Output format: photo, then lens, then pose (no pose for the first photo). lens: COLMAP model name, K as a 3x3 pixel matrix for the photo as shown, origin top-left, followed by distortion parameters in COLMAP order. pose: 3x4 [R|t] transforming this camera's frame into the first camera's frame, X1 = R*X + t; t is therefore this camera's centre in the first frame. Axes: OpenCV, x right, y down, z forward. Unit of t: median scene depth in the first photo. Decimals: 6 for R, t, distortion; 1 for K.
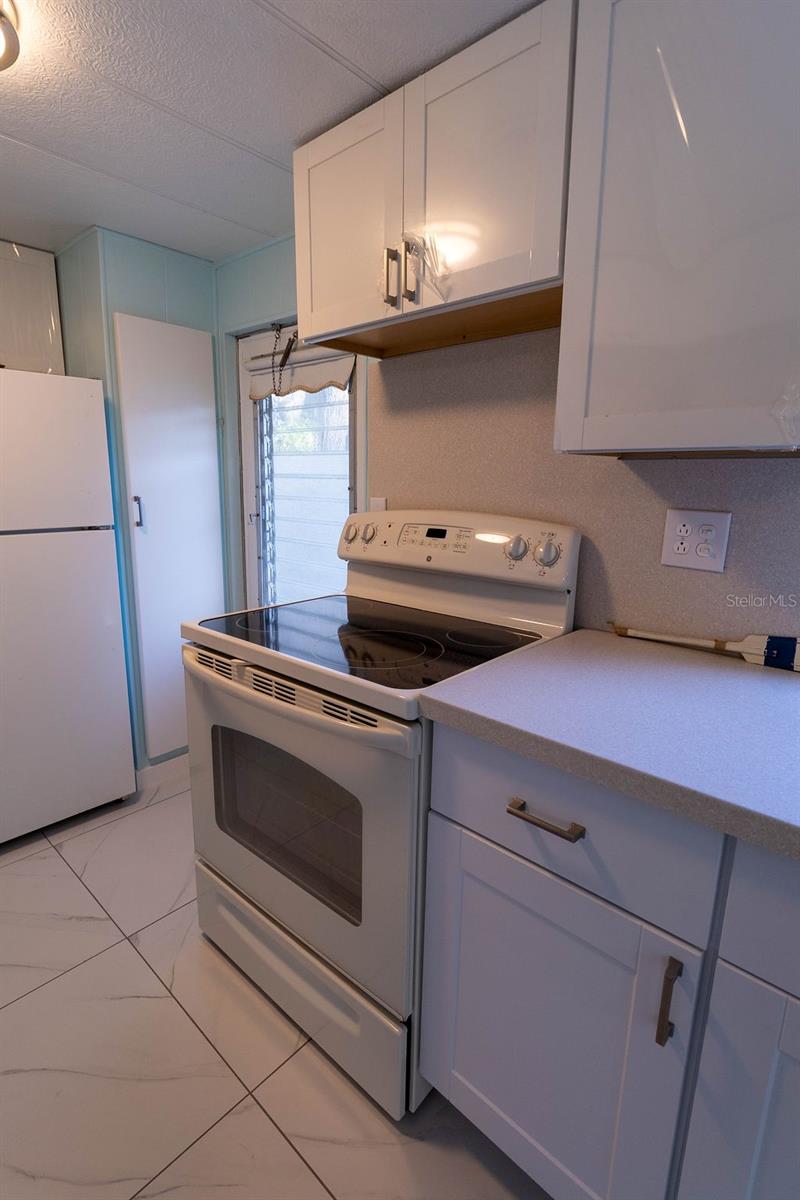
lens RADIAL K [[592.3, 0, 397.7], [0, 592.3, 596.6], [0, 0, 1]] dist [-0.016515, 0.005758]
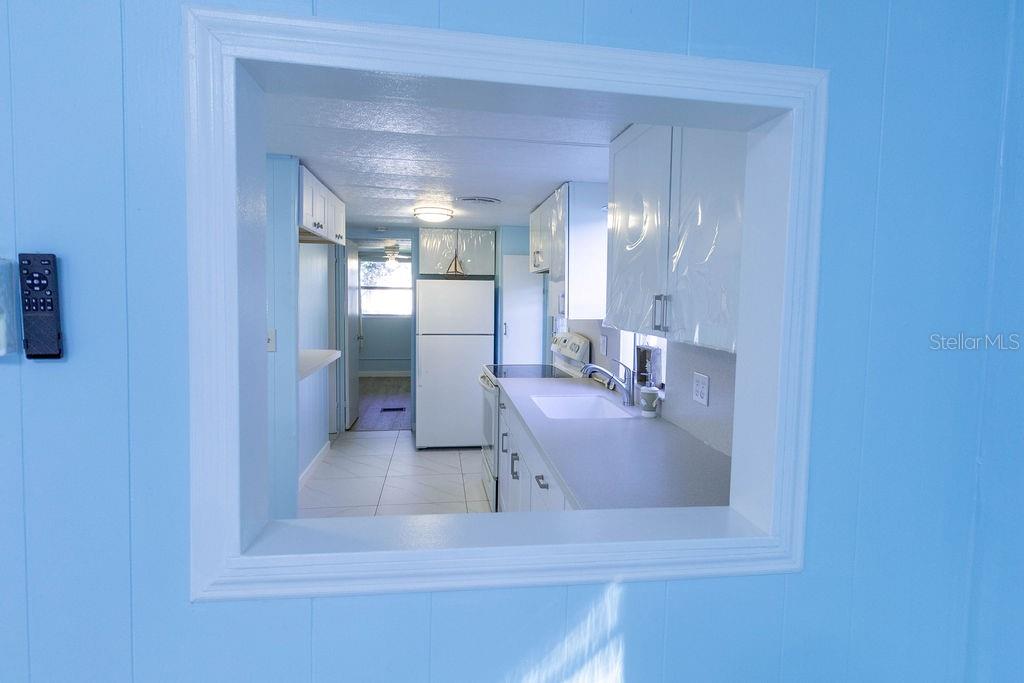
lens RADIAL K [[531.9, 0, 521.5], [0, 531.9, 331.0], [0, 0, 1]] dist [-0.002150, 0.000582]
pose [[0.792001, 0.039487, -0.609242, 1.378940], [-0.126178, 0.986948, -0.100060, 0.115657], [0.597339, 0.156120, 0.786646, -1.026229]]
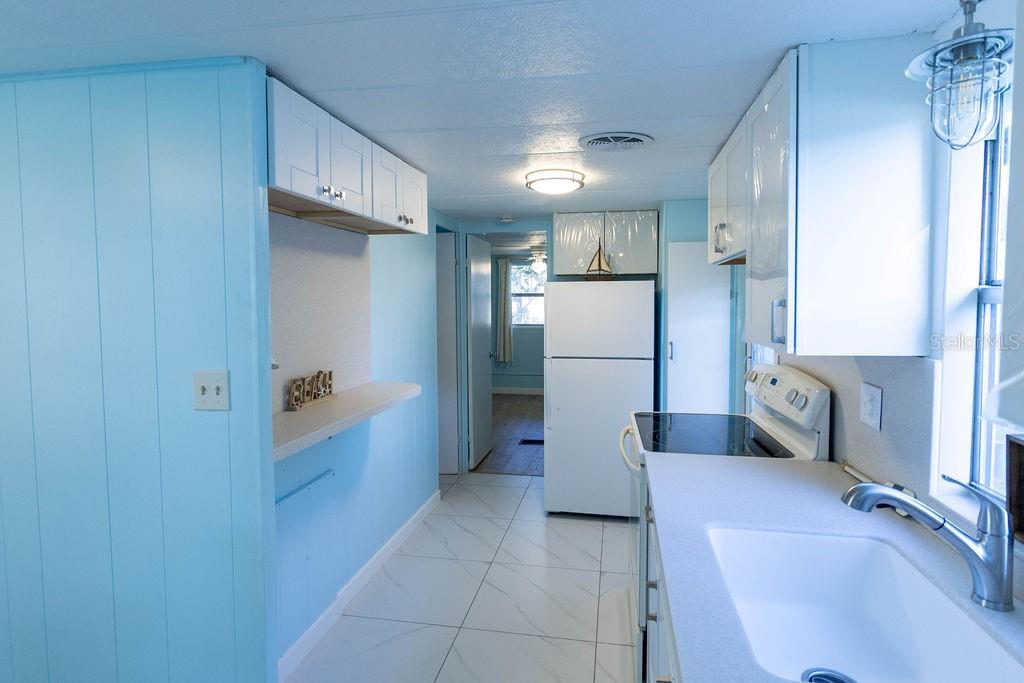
lens RADIAL K [[531.9, 0, 520.7], [0, 531.9, 333.1], [0, 0, 1]] dist [-0.002150, 0.000582]
pose [[0.552172, 0.036450, -0.832933, 0.839510], [-0.156026, 0.985911, -0.060288, -0.045103], [0.819001, 0.163249, 0.550080, -0.304320]]
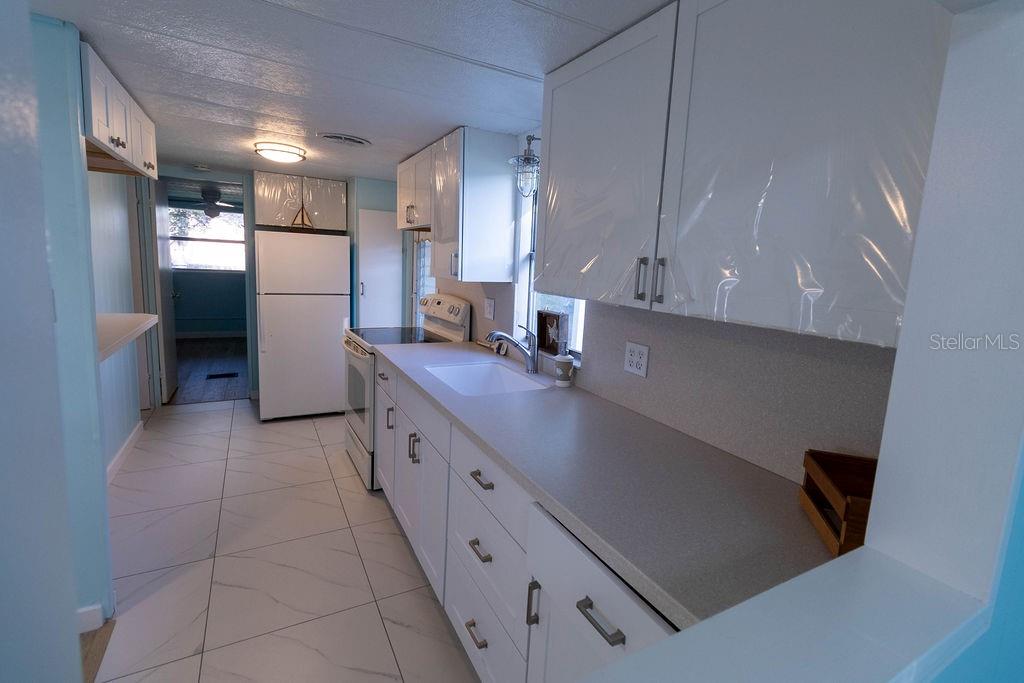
lens RADIAL K [[466.5, 0, 520.2], [0, 466.5, 329.3], [0, 0, 1]] dist [0.003423, -0.000339]
pose [[0.954543, 0.075635, -0.288317, 1.003413], [-0.095561, 0.993867, -0.055654, 0.087695], [0.282339, 0.080676, 0.955916, -0.843234]]
